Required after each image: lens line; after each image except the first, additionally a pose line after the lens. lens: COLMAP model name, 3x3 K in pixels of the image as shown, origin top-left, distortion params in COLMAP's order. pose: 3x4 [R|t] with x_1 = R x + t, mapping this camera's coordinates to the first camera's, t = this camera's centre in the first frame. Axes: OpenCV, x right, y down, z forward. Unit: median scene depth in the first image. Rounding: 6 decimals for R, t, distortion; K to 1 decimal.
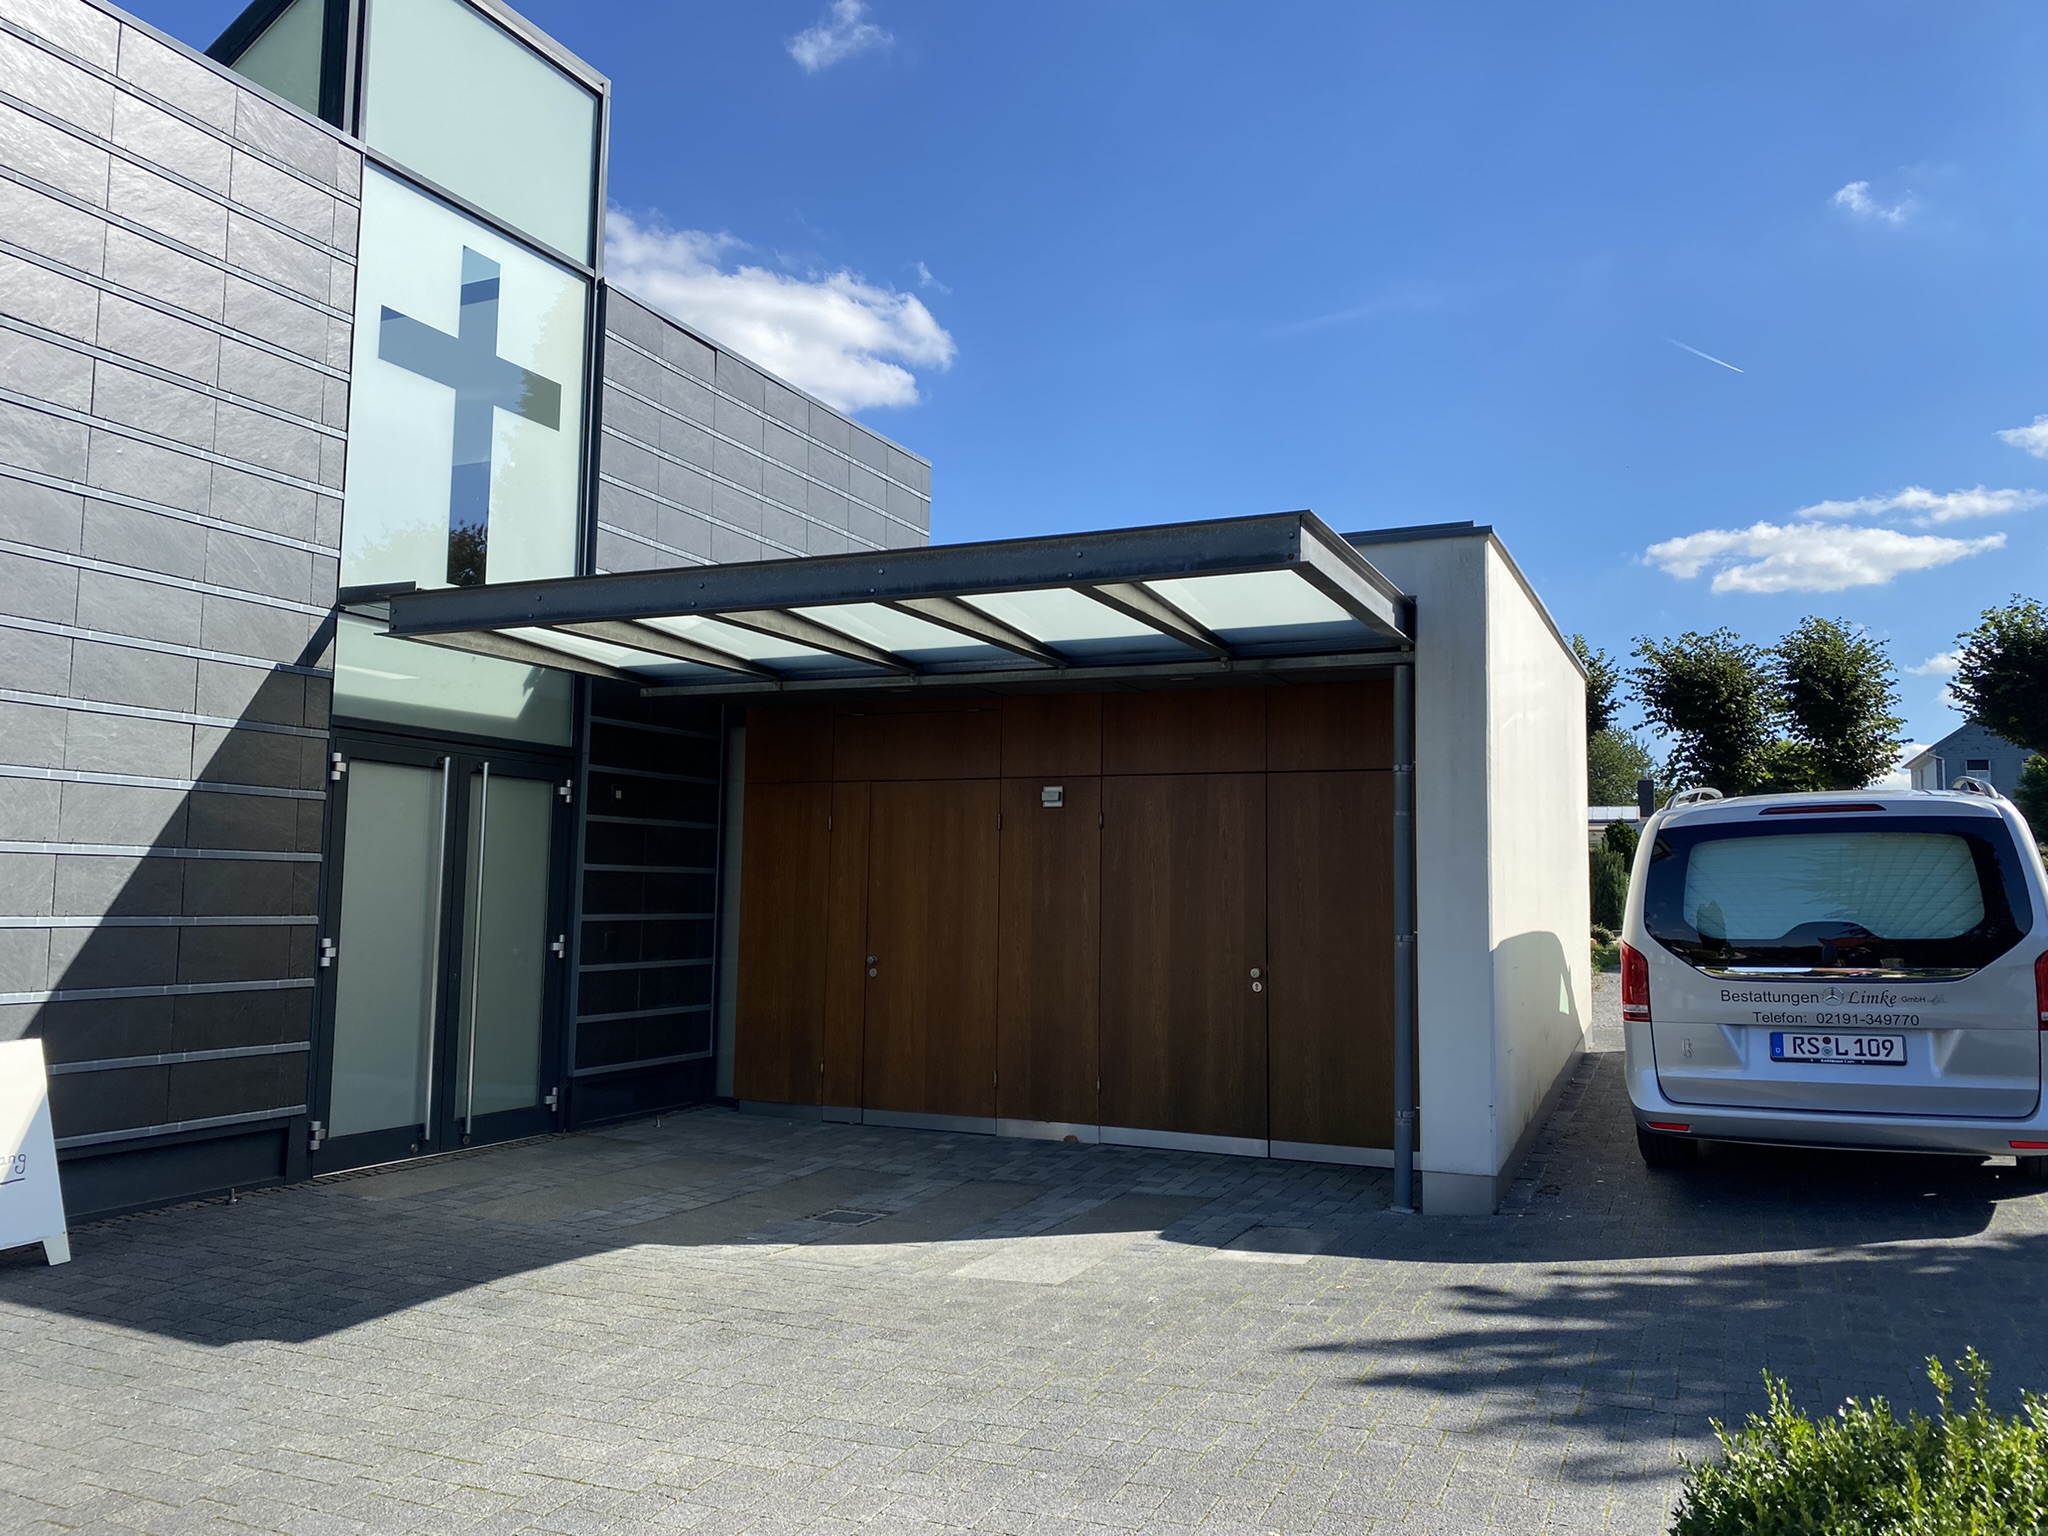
lens RADIAL K [[1555.2, 0, 1005.5], [0, 1555.2, 763.5], [0, 0, 1]] dist [0.036368, -0.056792]
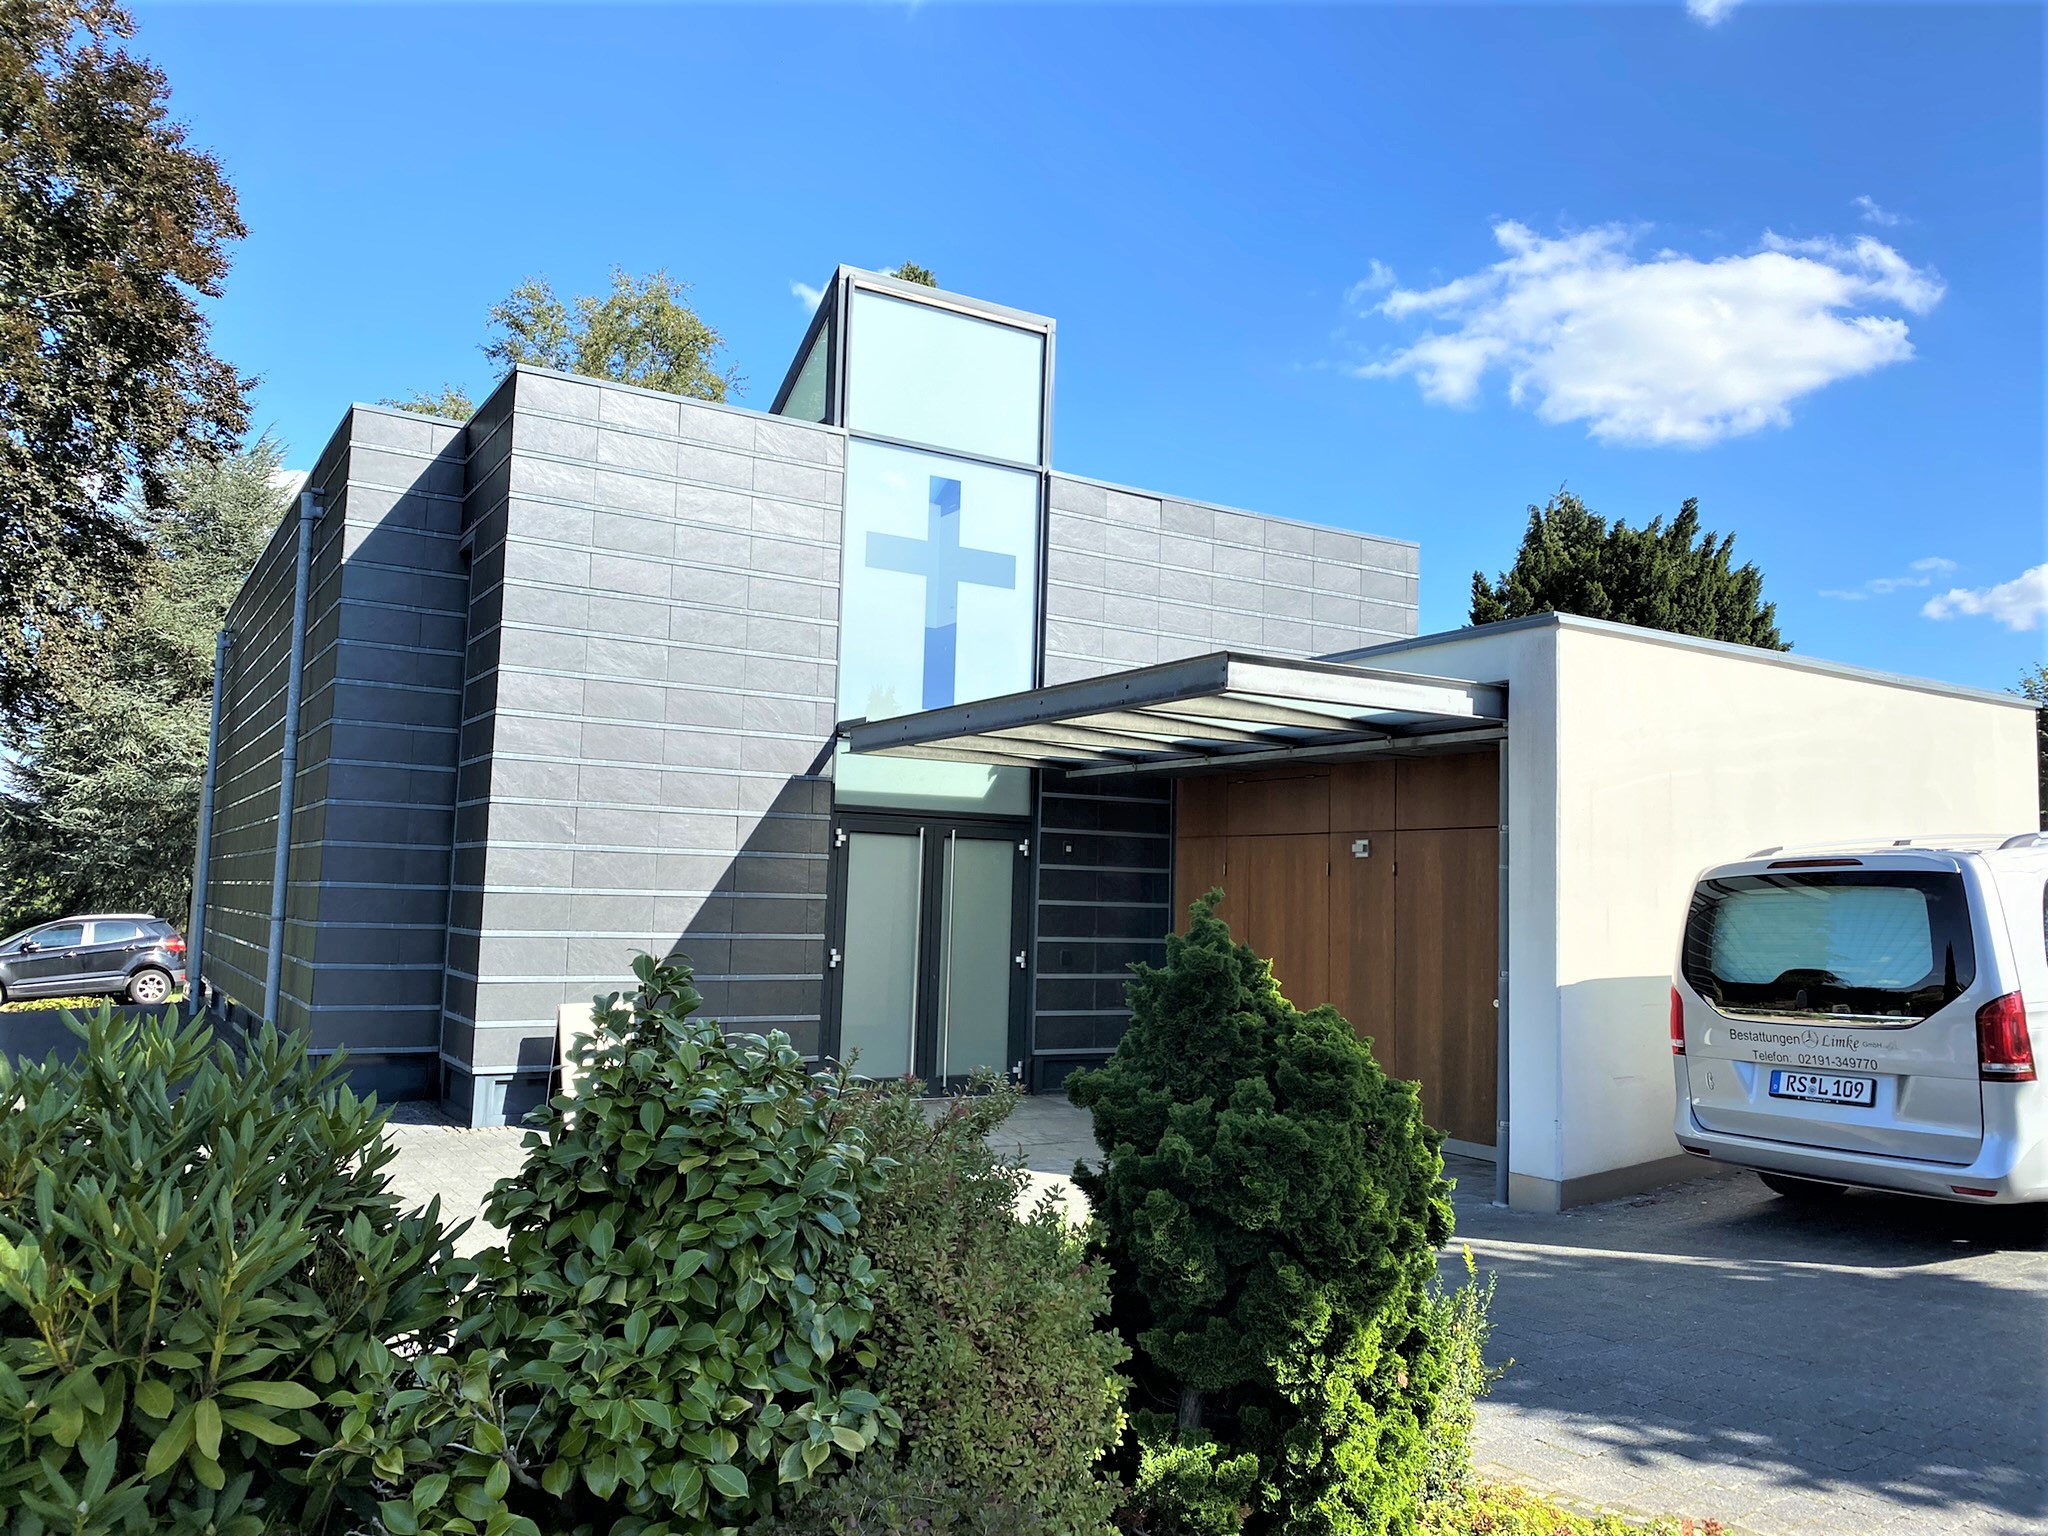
lens RADIAL K [[1555.1, 0, 1024.0], [0, 1555.1, 768.0], [0, 0, 1]] dist [0.205943, -0.258791]
pose [[0.838776, -0.038756, -0.543096, 0.553492], [0.031697, 0.999248, -0.022353, -0.025829], [0.543553, 0.001534, 0.839373, -0.193186]]
